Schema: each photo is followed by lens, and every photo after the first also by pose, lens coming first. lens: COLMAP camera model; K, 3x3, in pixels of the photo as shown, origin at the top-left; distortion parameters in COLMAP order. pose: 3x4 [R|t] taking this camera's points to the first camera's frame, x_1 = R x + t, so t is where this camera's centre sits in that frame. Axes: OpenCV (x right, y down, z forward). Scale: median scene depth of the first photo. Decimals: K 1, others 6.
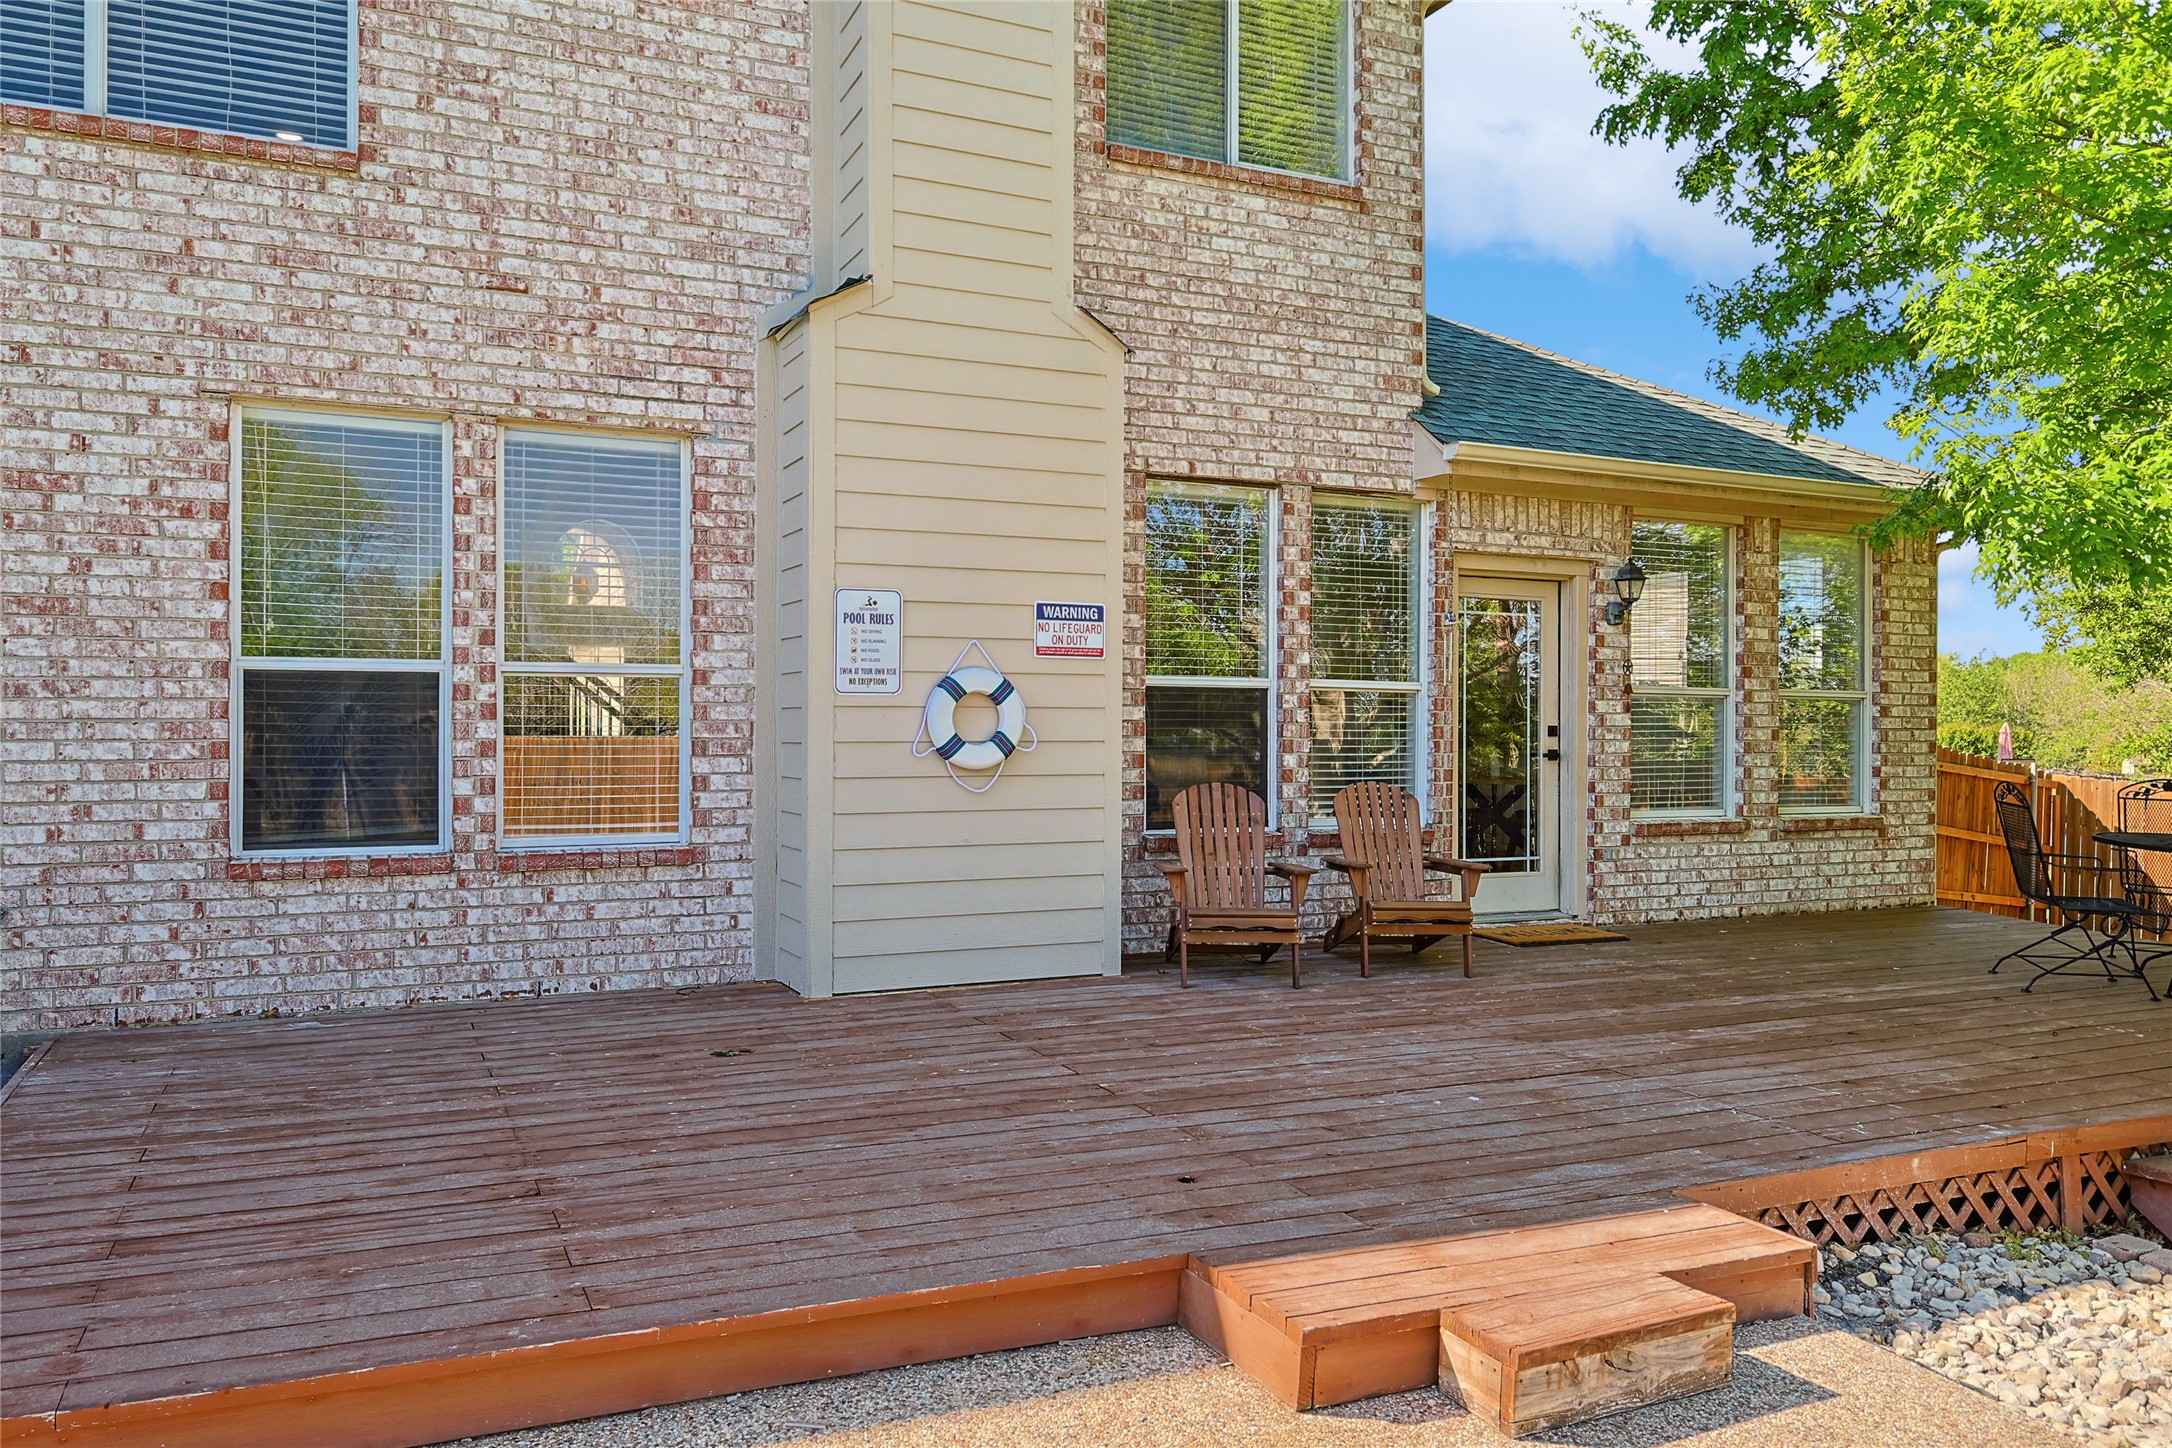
lens RADIAL K [[1552.0, 0, 1086.8], [0, 1552.0, 726.2], [0, 0, 1]] dist [-0.011010, -0.002516]
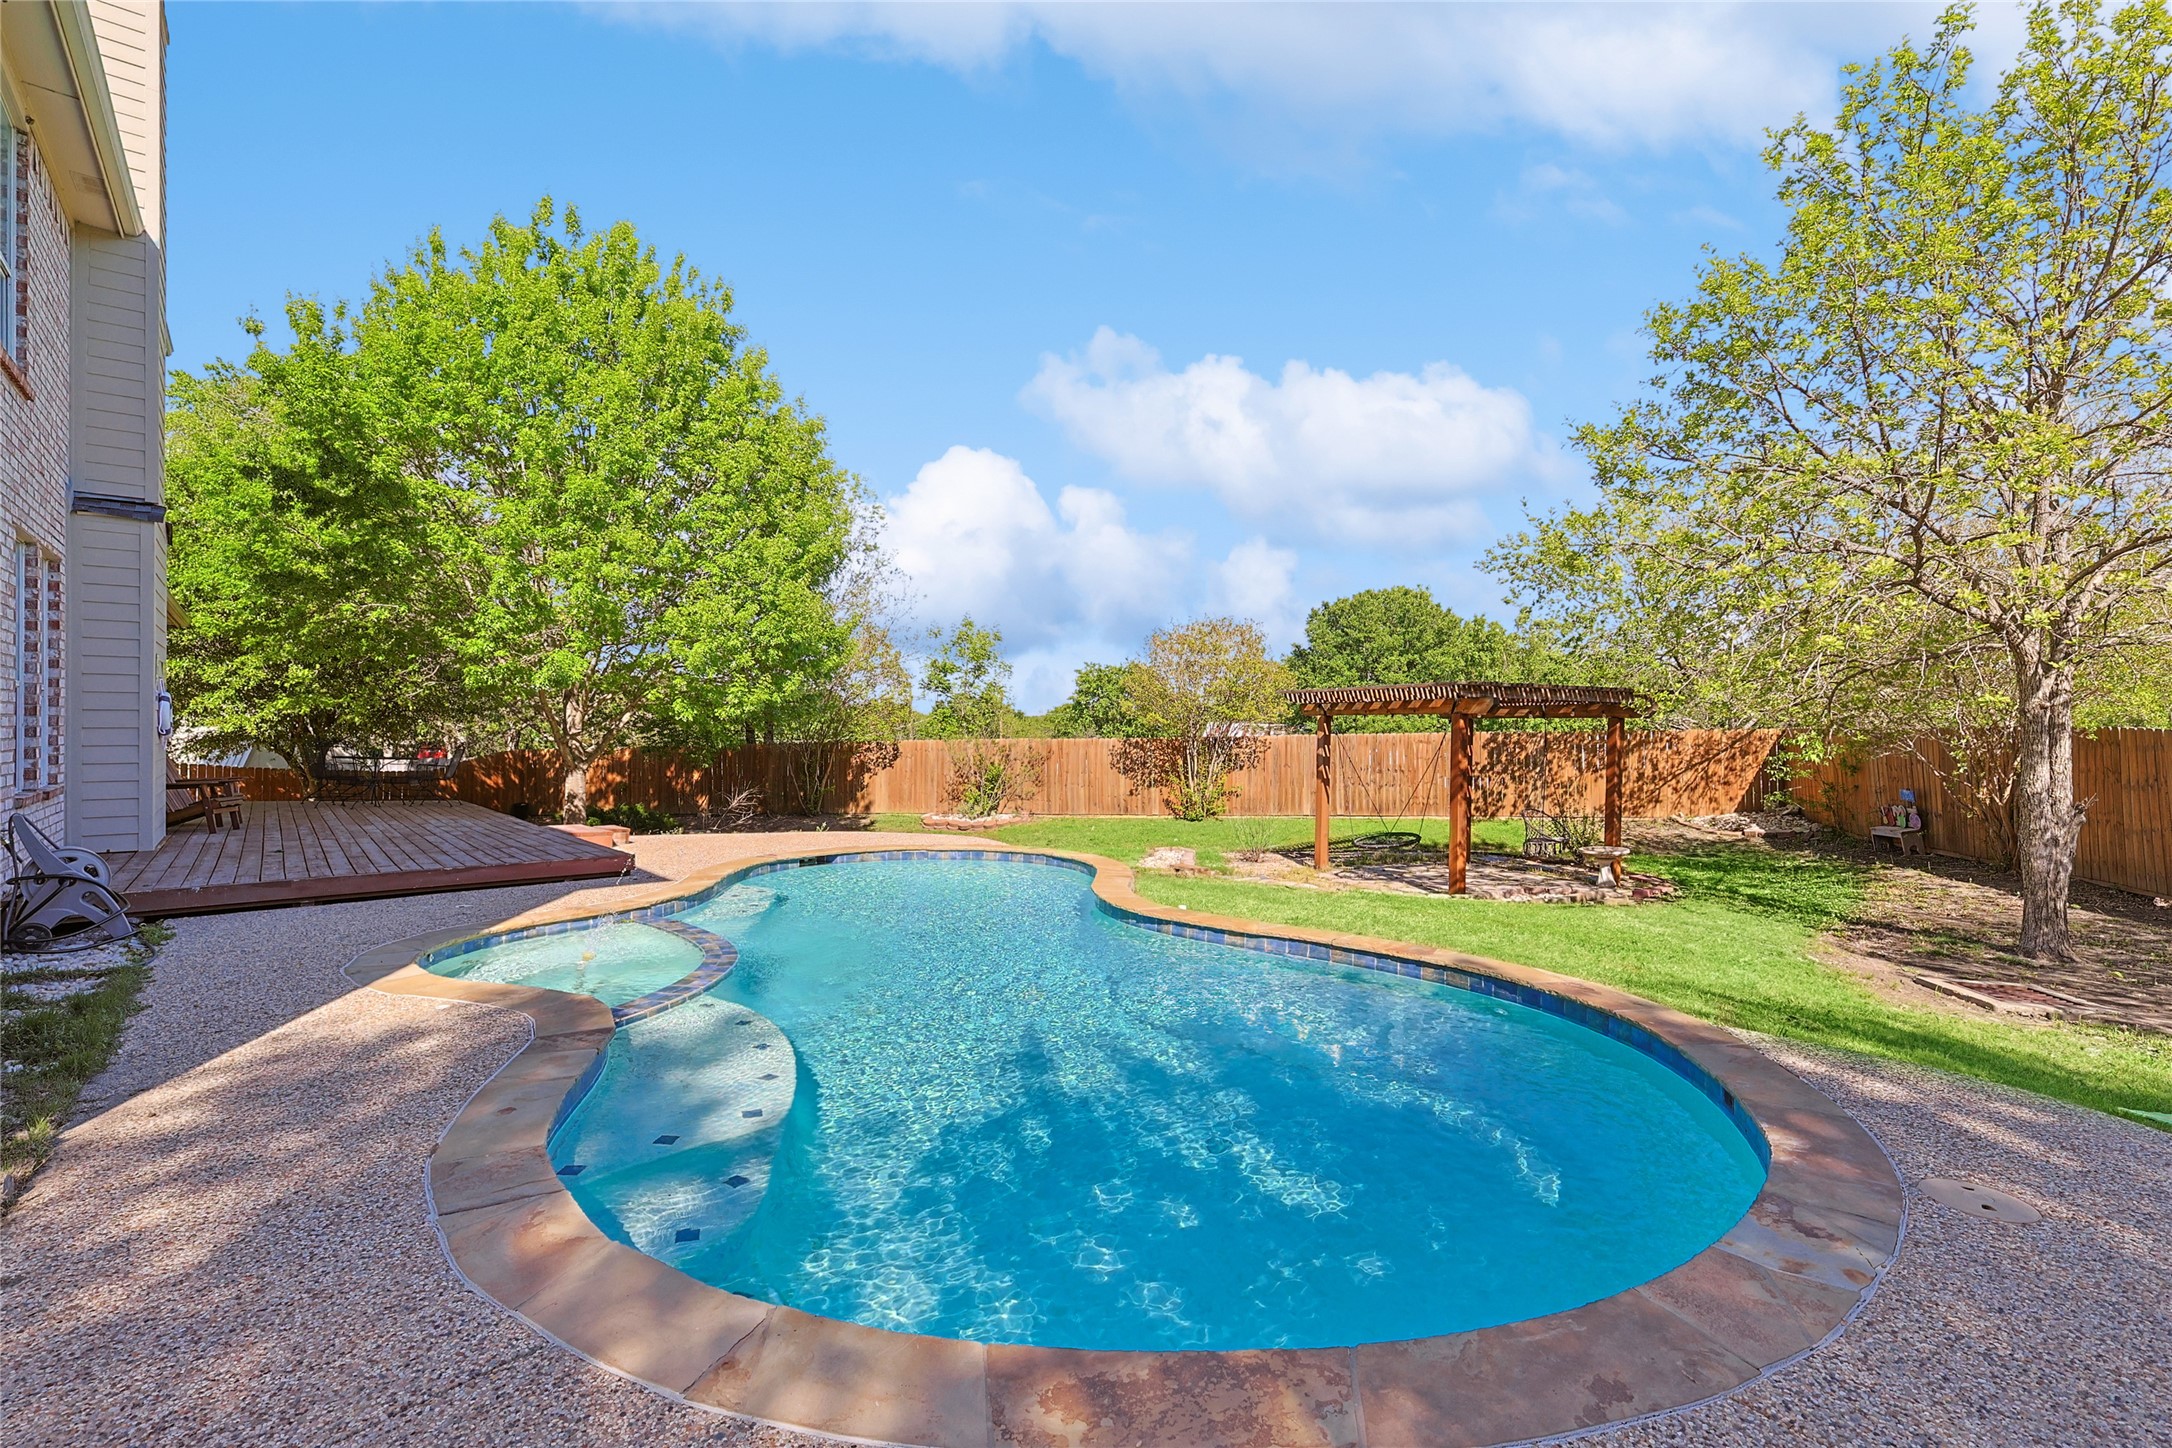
lens RADIAL K [[1022.1, 0, 1085.1], [0, 1022.1, 730.9], [0, 0, 1]] dist [-0.002185, -0.001494]
pose [[-0.241006, -0.009084, 0.970481, -1.697290], [-0.016789, 0.999846, 0.005189, -0.011302], [-0.970378, -0.015043, -0.241122, 0.101661]]
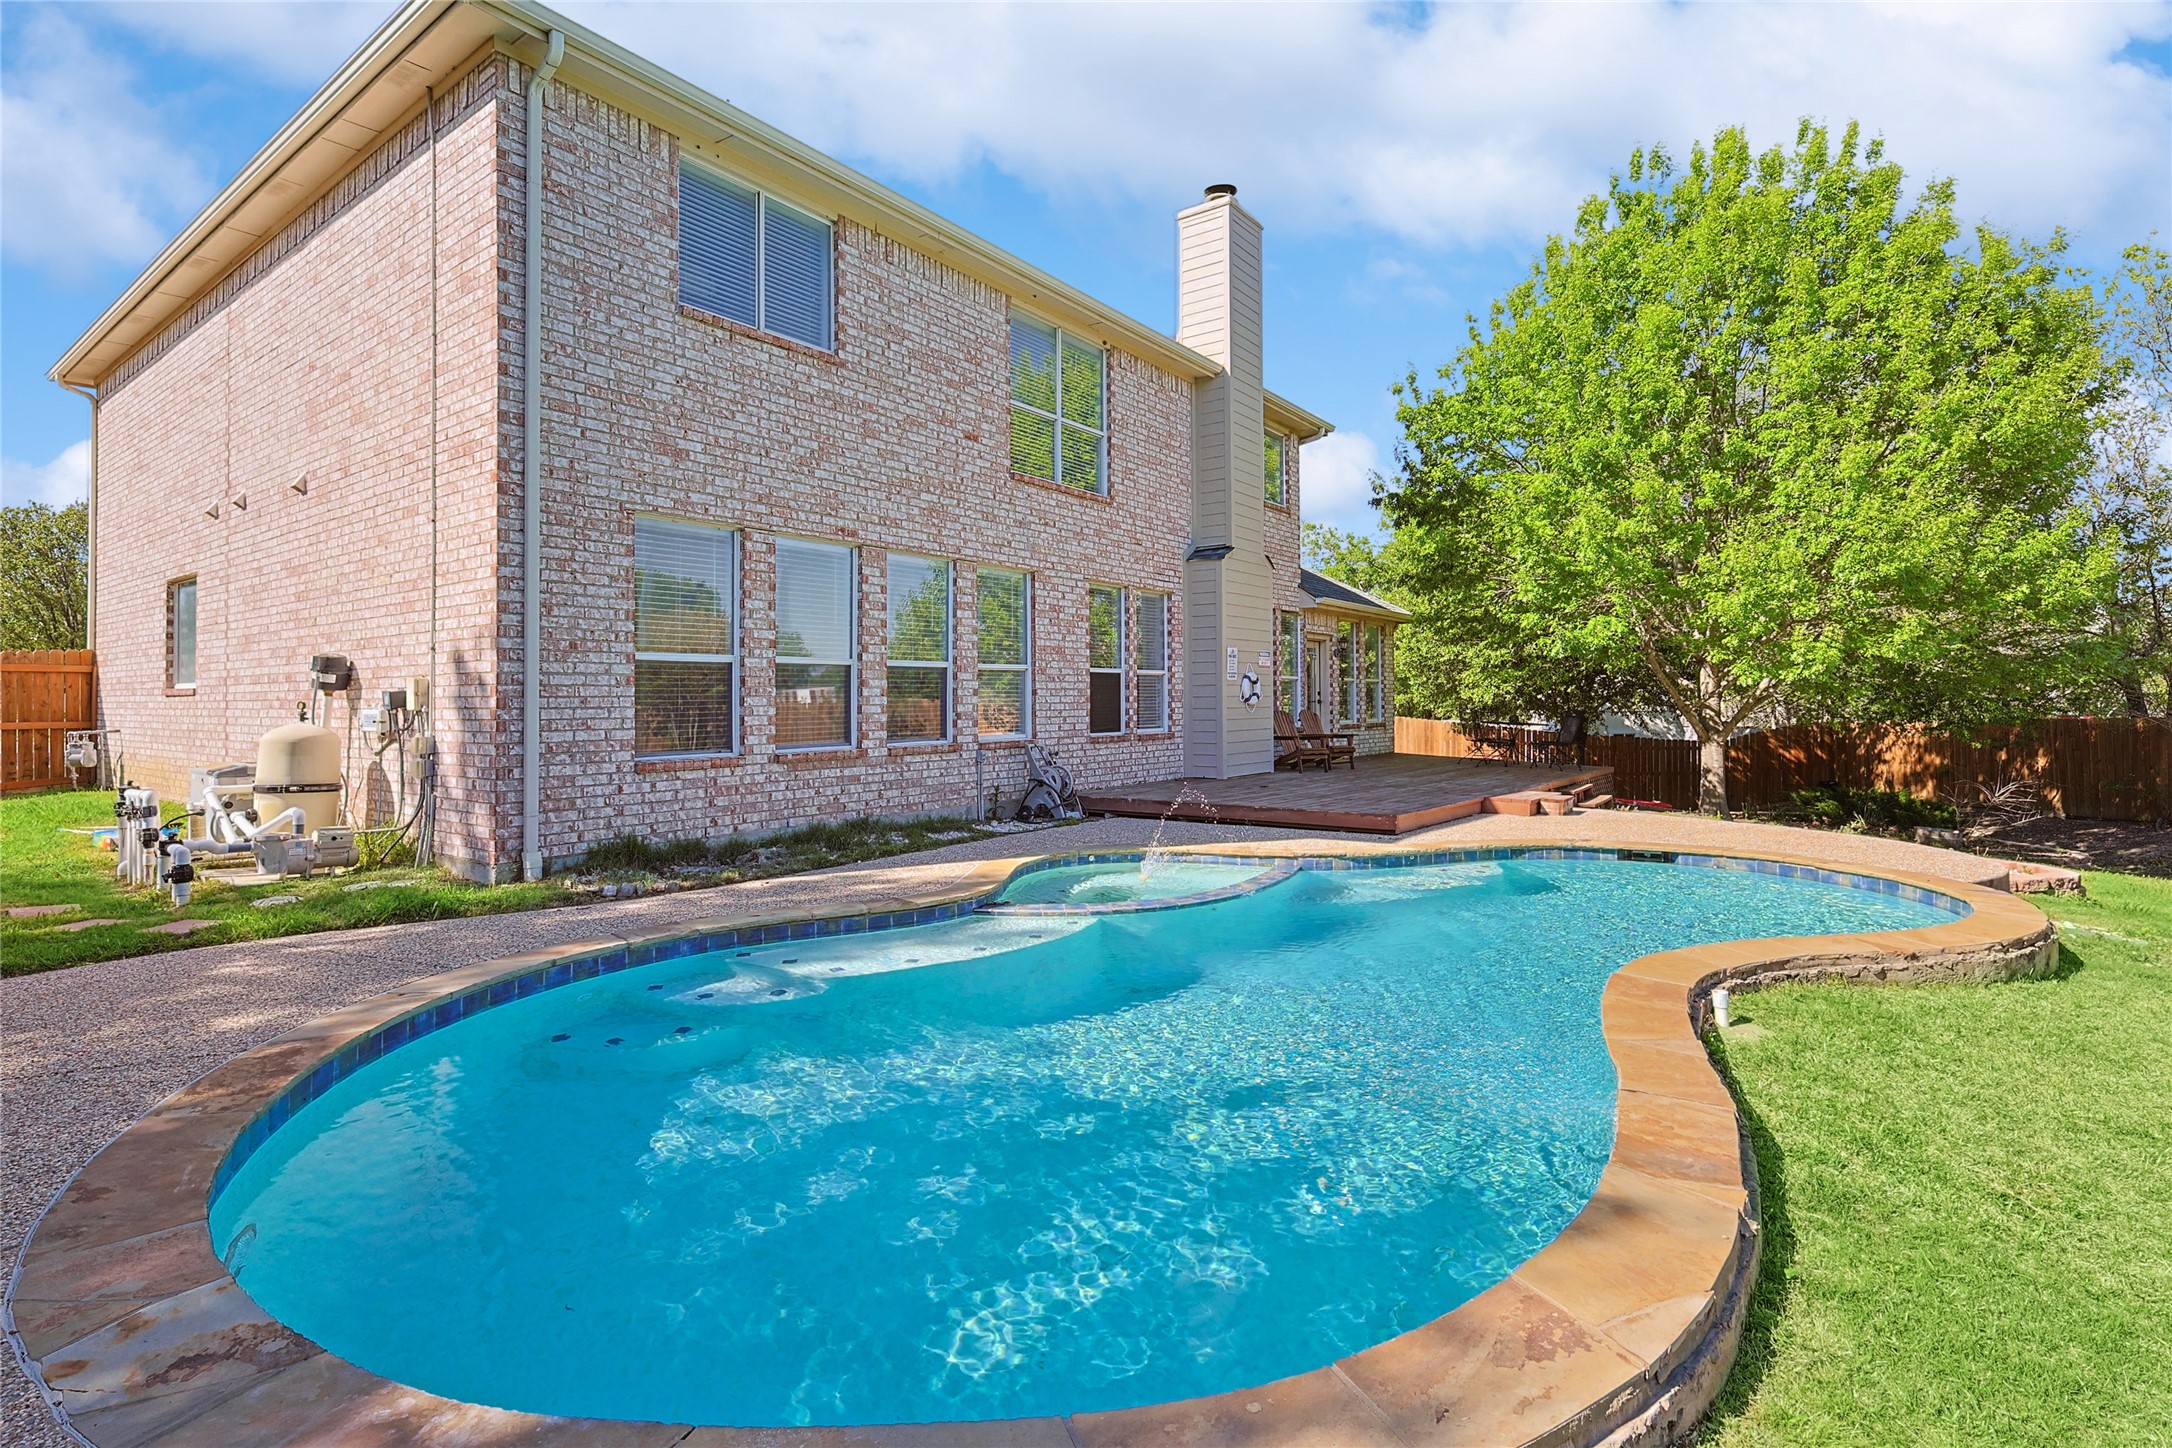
lens RADIAL K [[1022.1, 0, 1088.3], [0, 1022.1, 692.3], [0, 0, 1]] dist [-0.002185, -0.001494]
pose [[0.878978, -0.003906, 0.476846, -1.300292], [0.001765, 0.999986, 0.004938, -0.008116], [-0.476859, -0.003498, 0.878973, -0.632017]]
